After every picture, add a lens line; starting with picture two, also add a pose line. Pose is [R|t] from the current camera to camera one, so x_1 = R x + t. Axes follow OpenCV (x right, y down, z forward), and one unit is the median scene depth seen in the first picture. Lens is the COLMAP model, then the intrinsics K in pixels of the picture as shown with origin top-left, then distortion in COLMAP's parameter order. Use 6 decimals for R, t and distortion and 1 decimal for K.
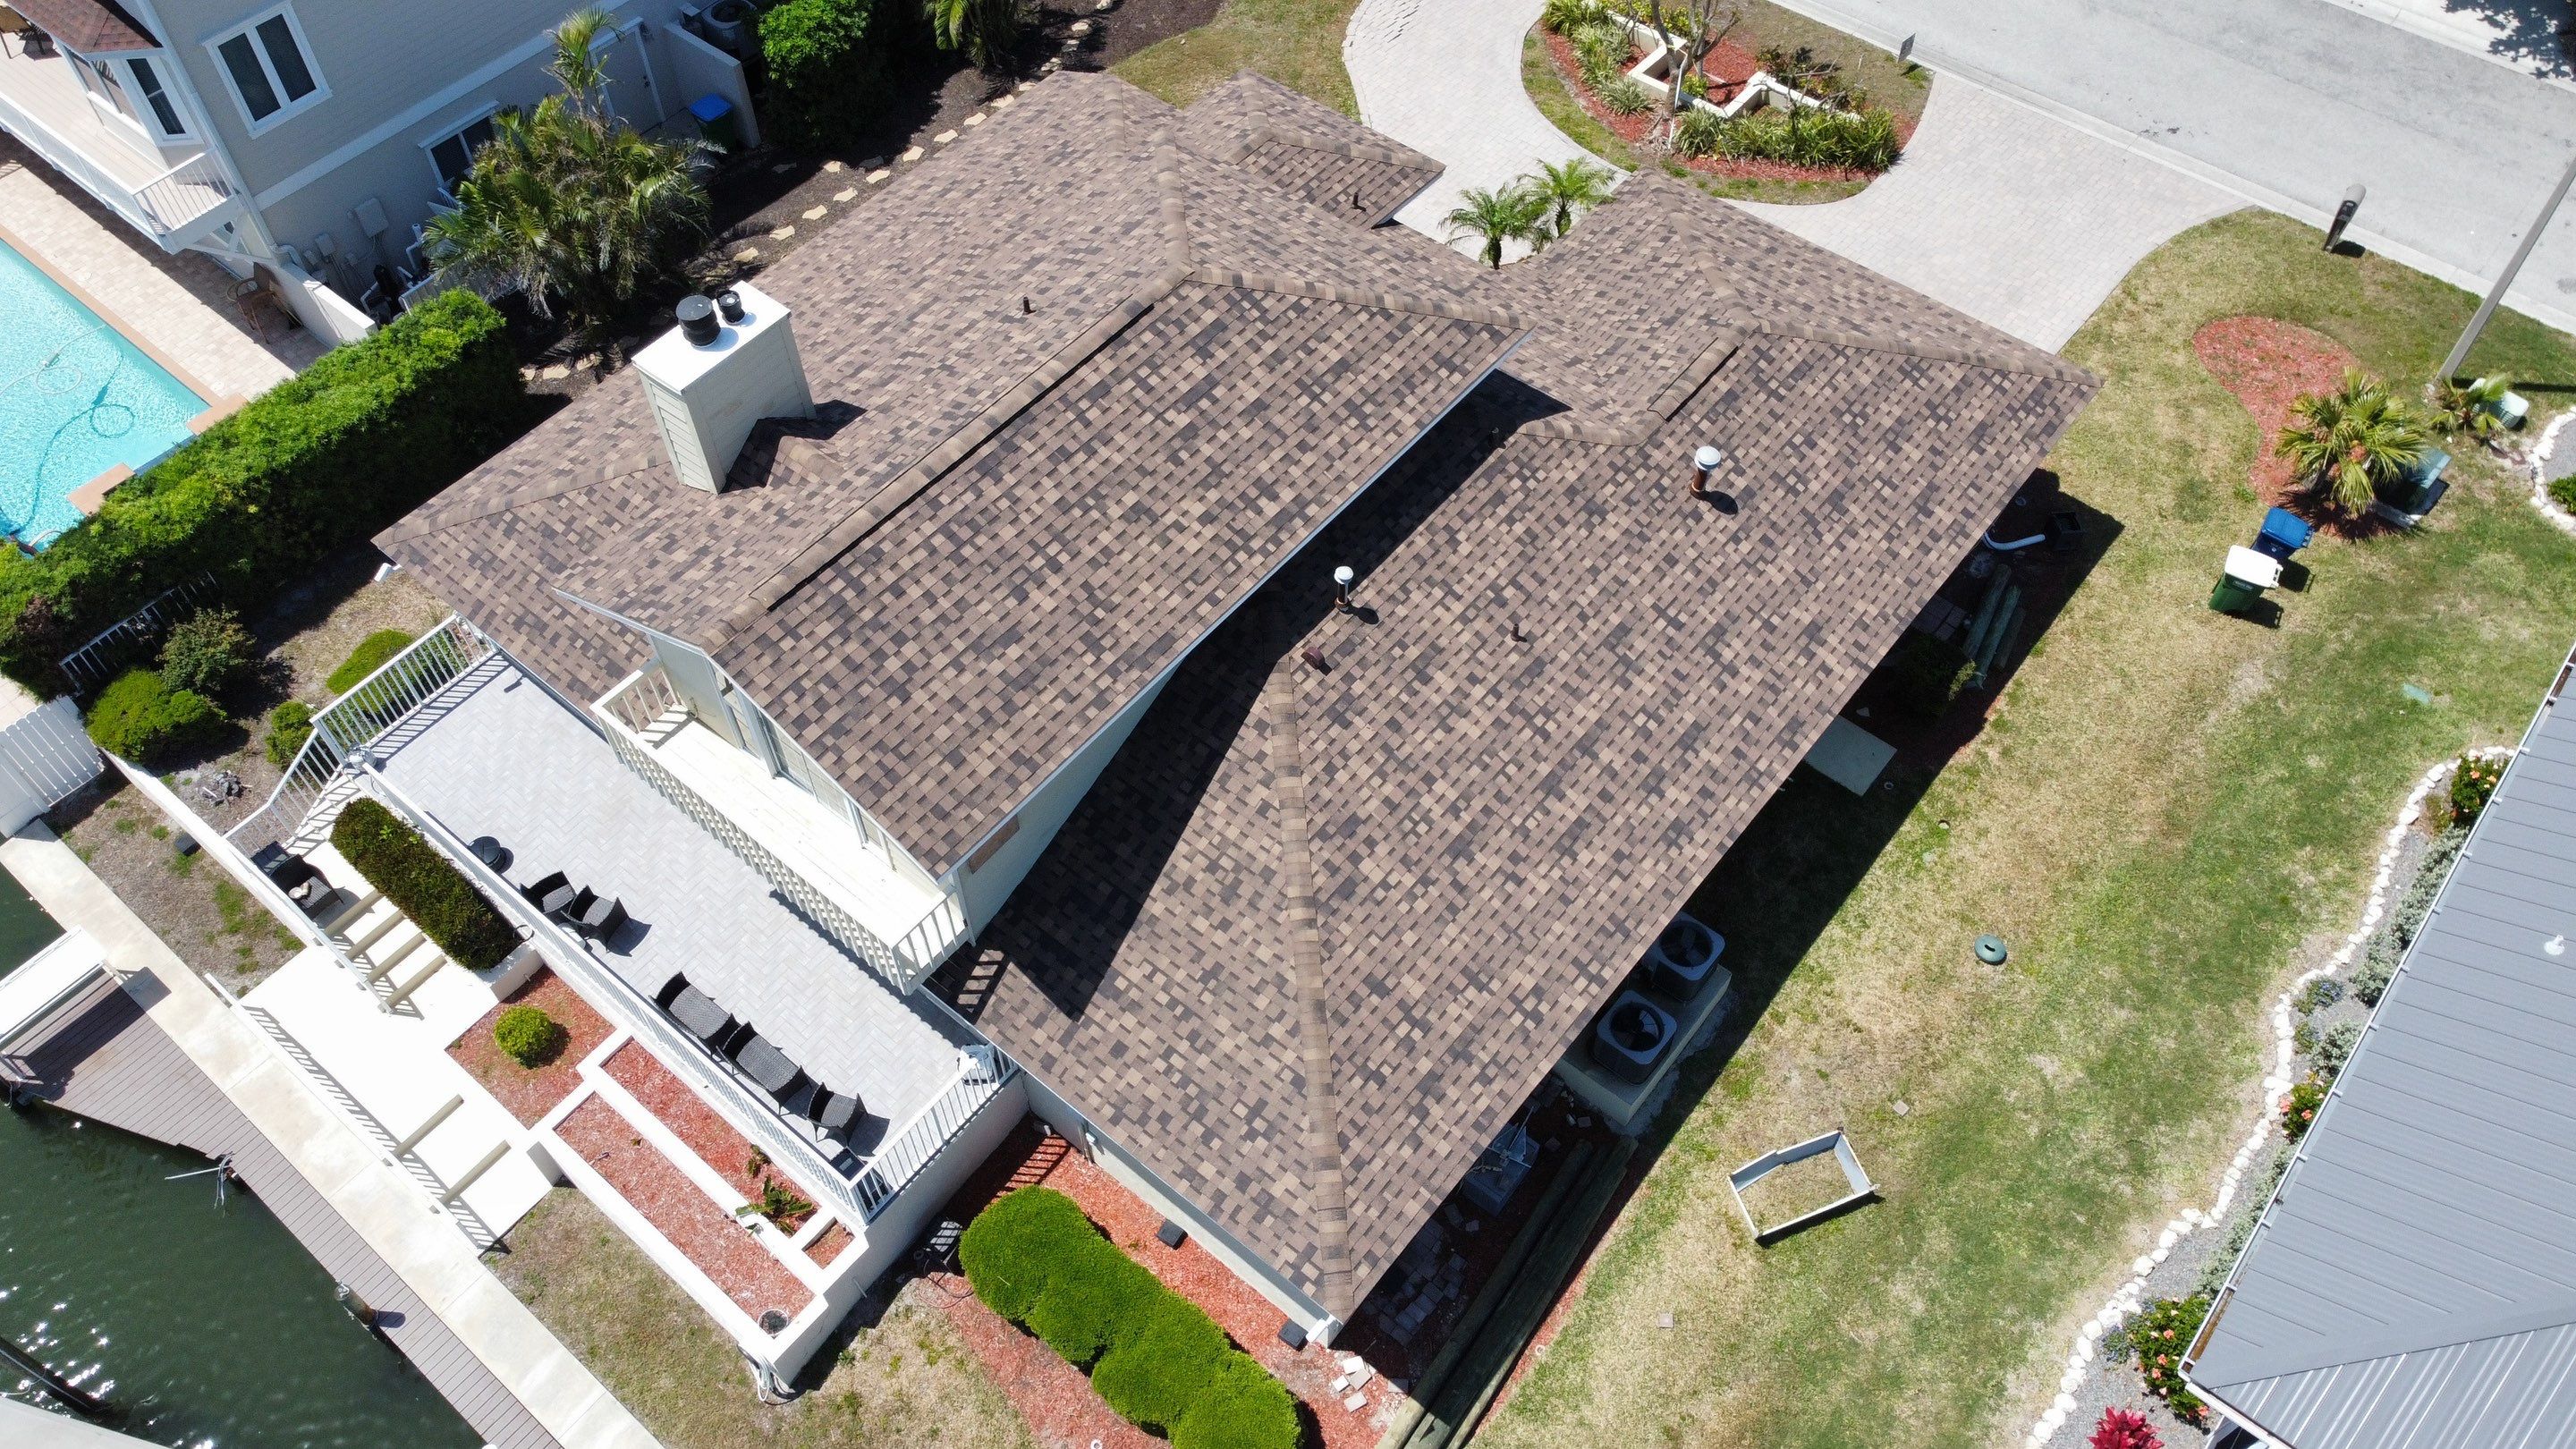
lens RADIAL K [[1959.8, 0, 1248.3], [0, 1959.8, 681.6], [0, 0, 1]] dist [0.006543, -0.023934]
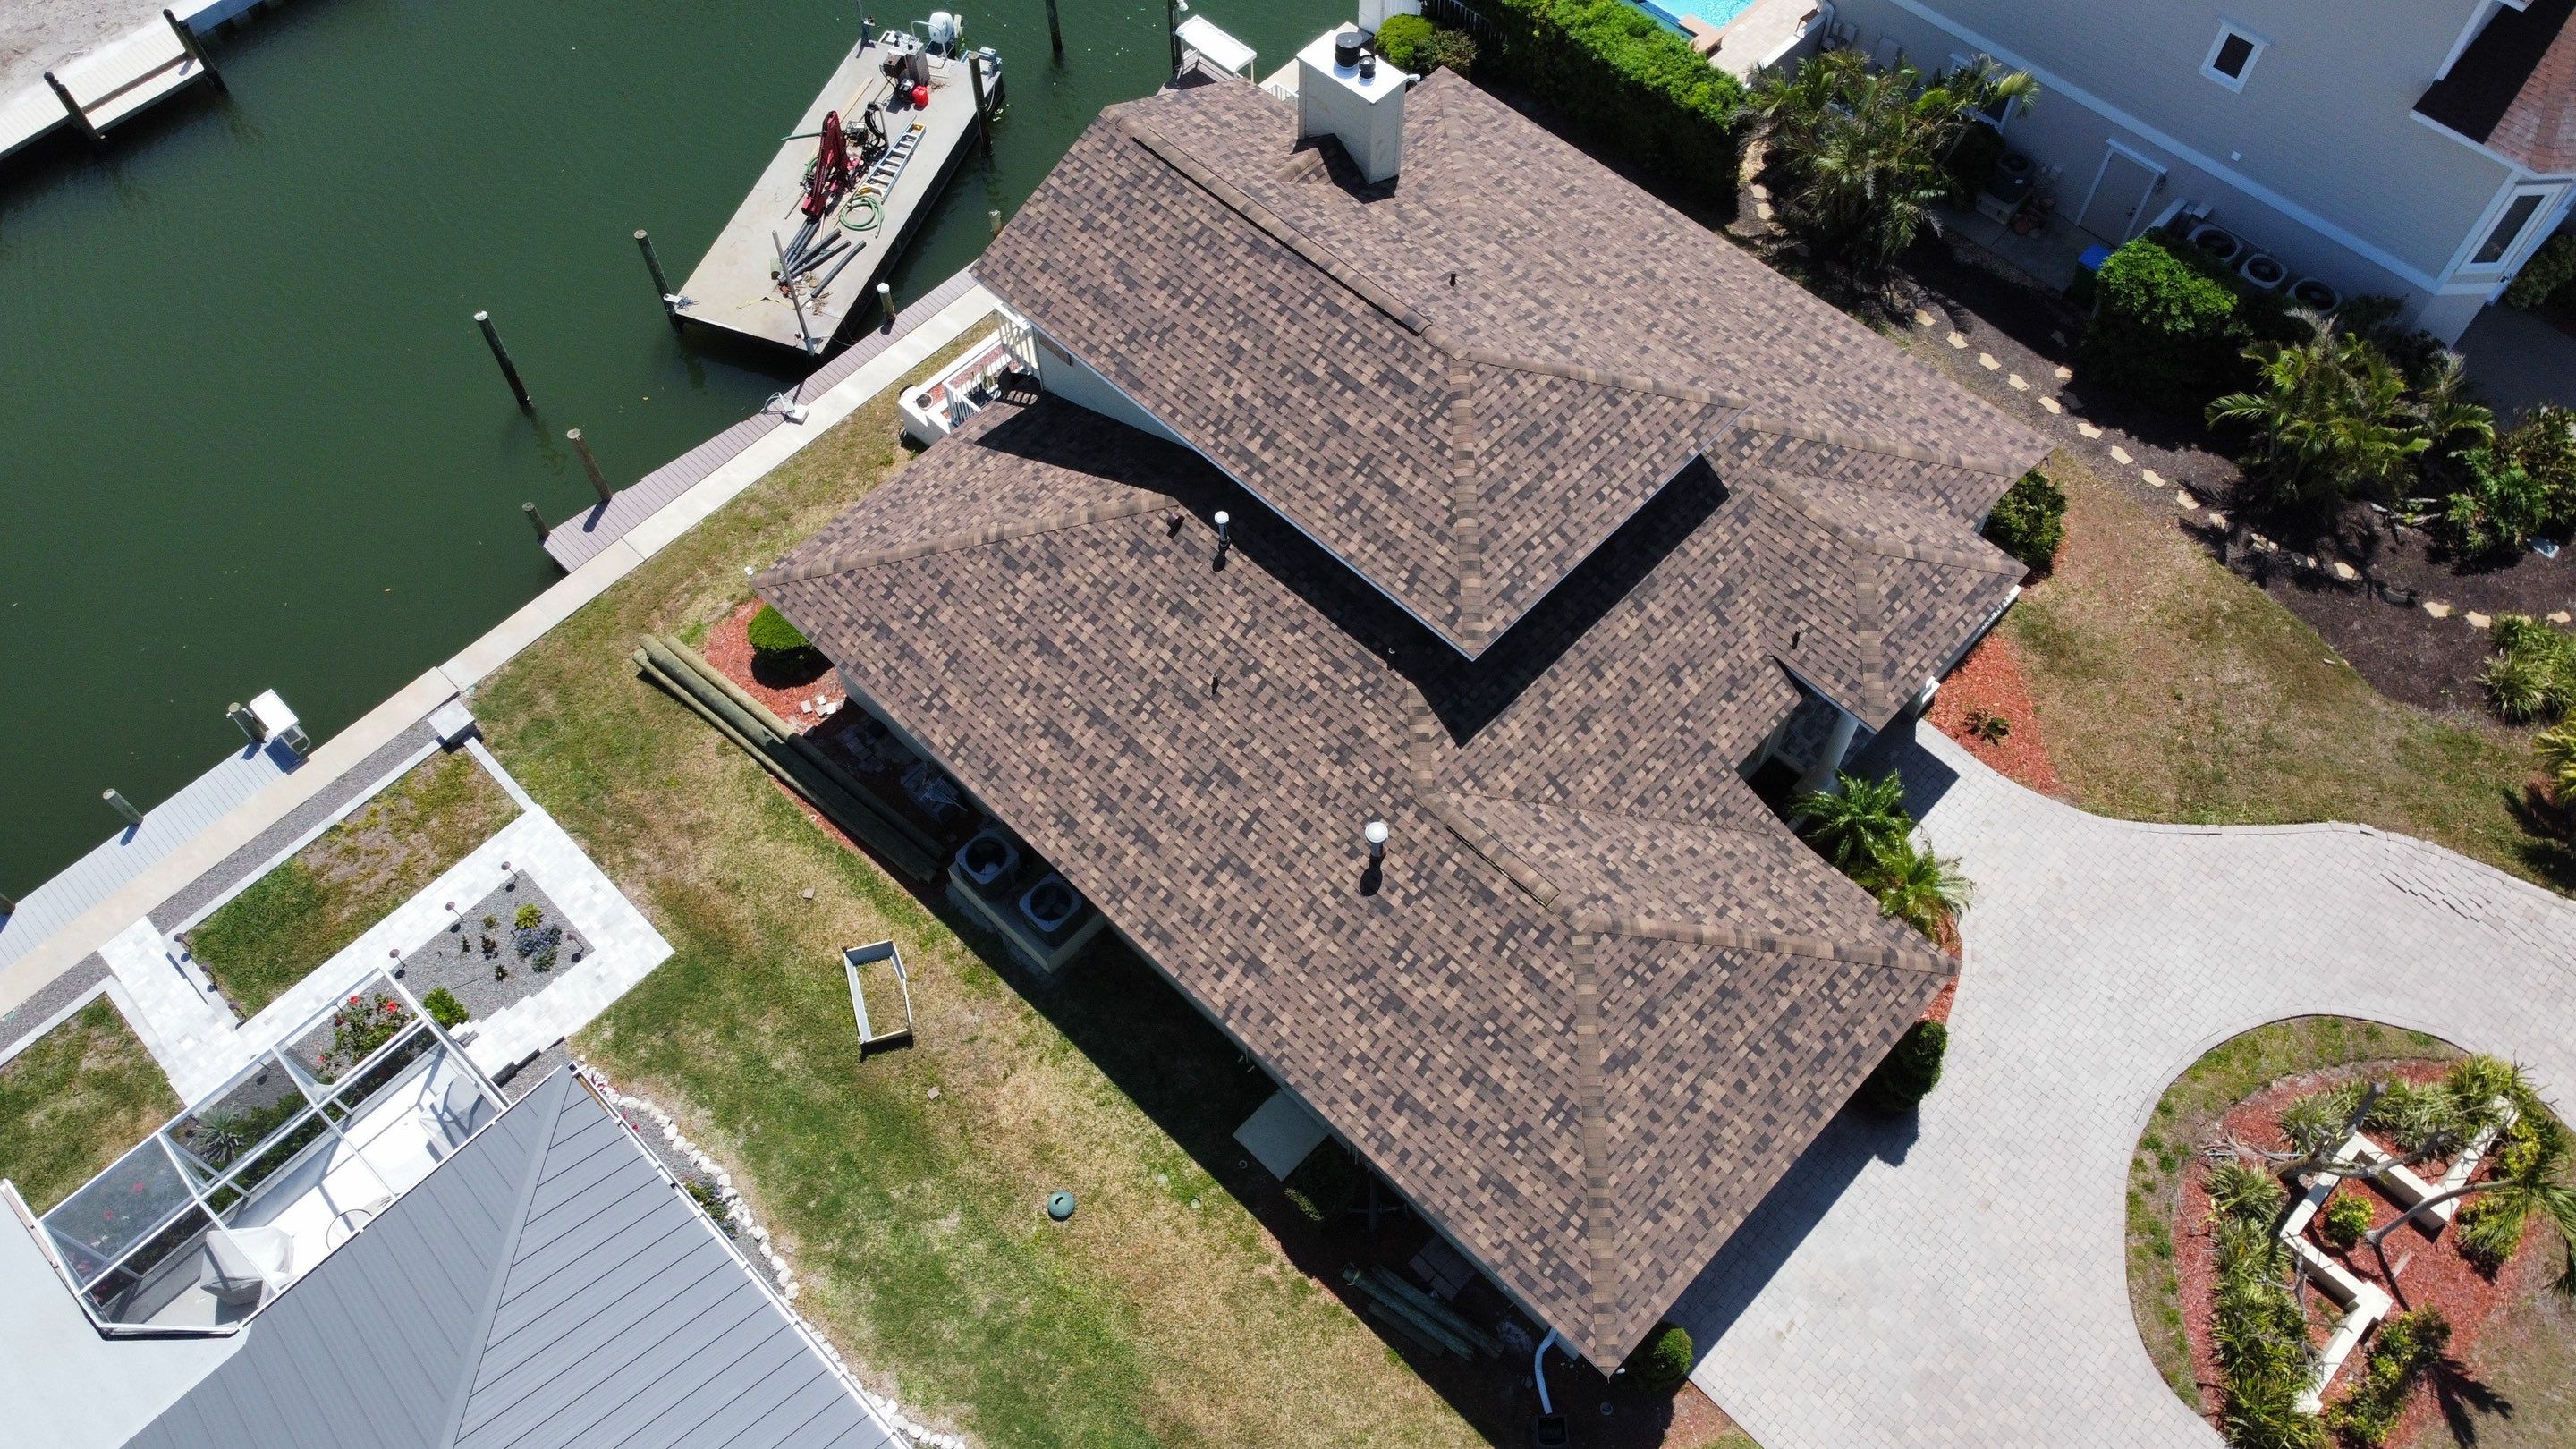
lens RADIAL K [[1959.8, 0, 1256.7], [0, 1959.8, 684.9], [0, 0, 1]] dist [0.006543, -0.023934]
pose [[-0.080612, 0.849988, -0.520598, 0.748097], [-0.776879, 0.273645, 0.567079, -0.713123], [0.624469, 0.450155, 0.638278, 0.234710]]
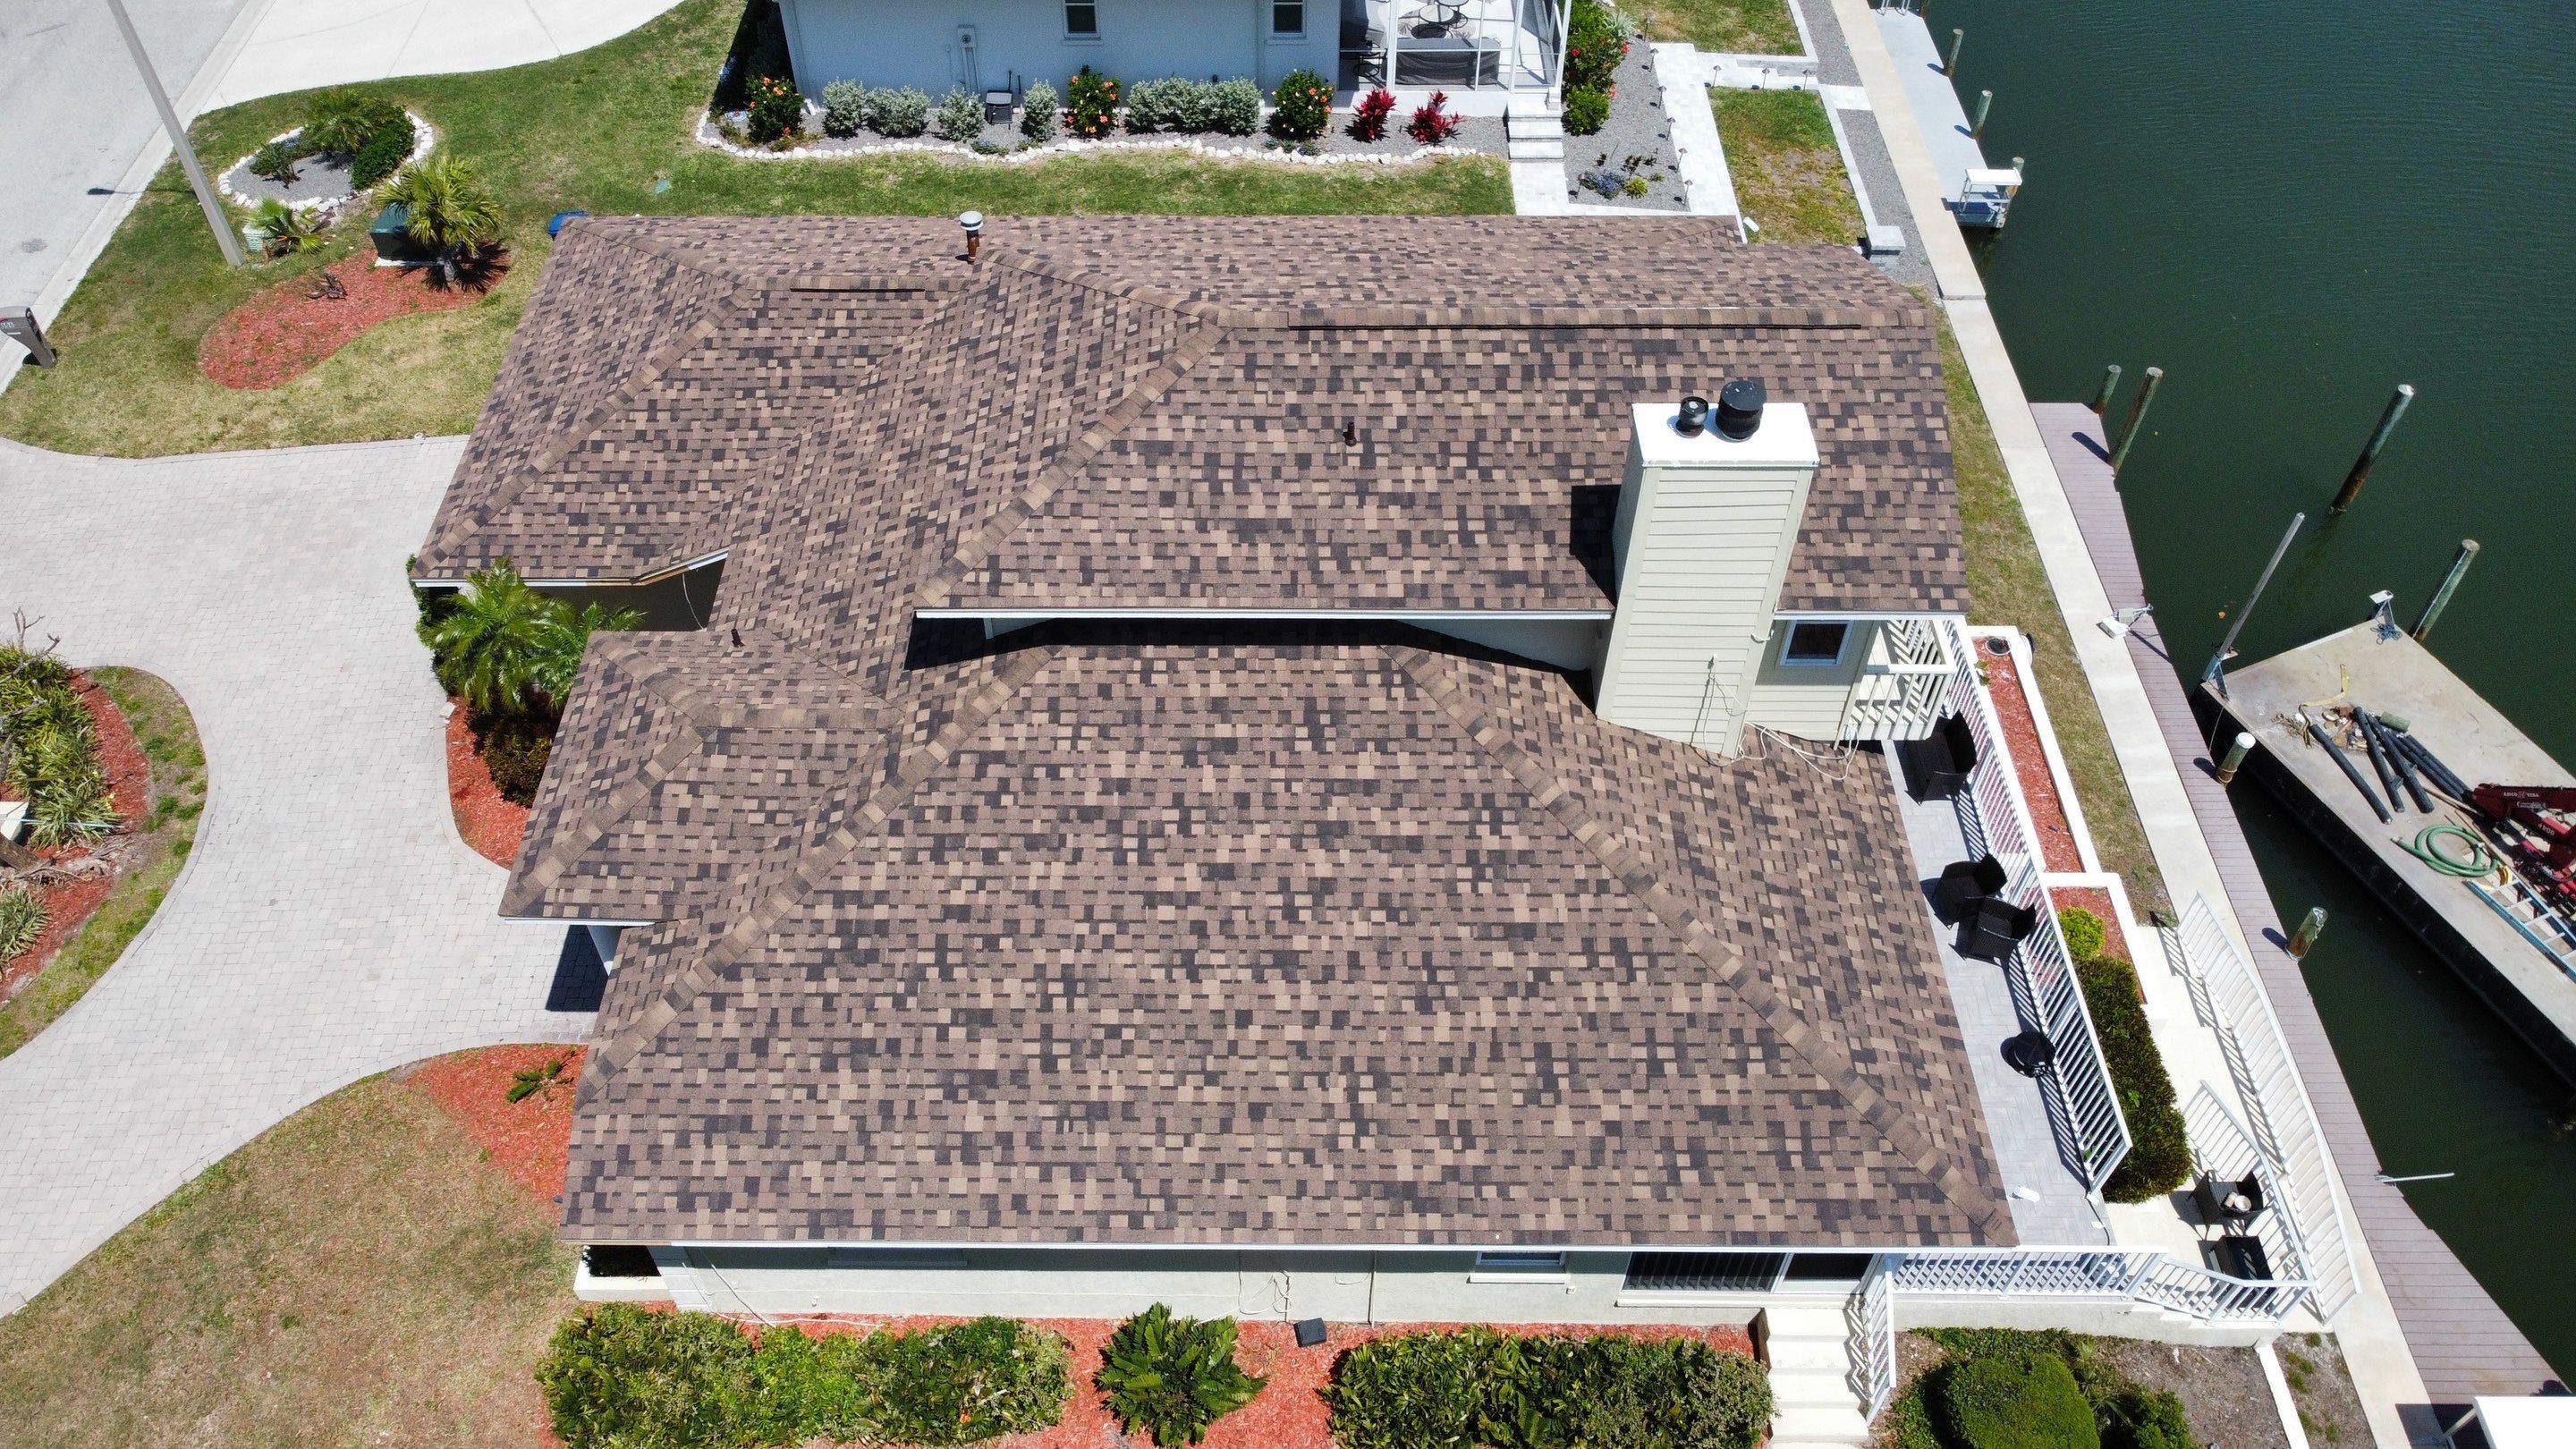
lens RADIAL K [[1959.8, 0, 1254.9], [0, 1959.8, 681.6], [0, 0, 1]] dist [0.006543, -0.023934]
pose [[-0.633880, -0.553167, 0.540558, -0.591545], [0.622427, 0.050027, 0.781077, -0.855862], [-0.459109, 0.831567, 0.312595, 0.820650]]
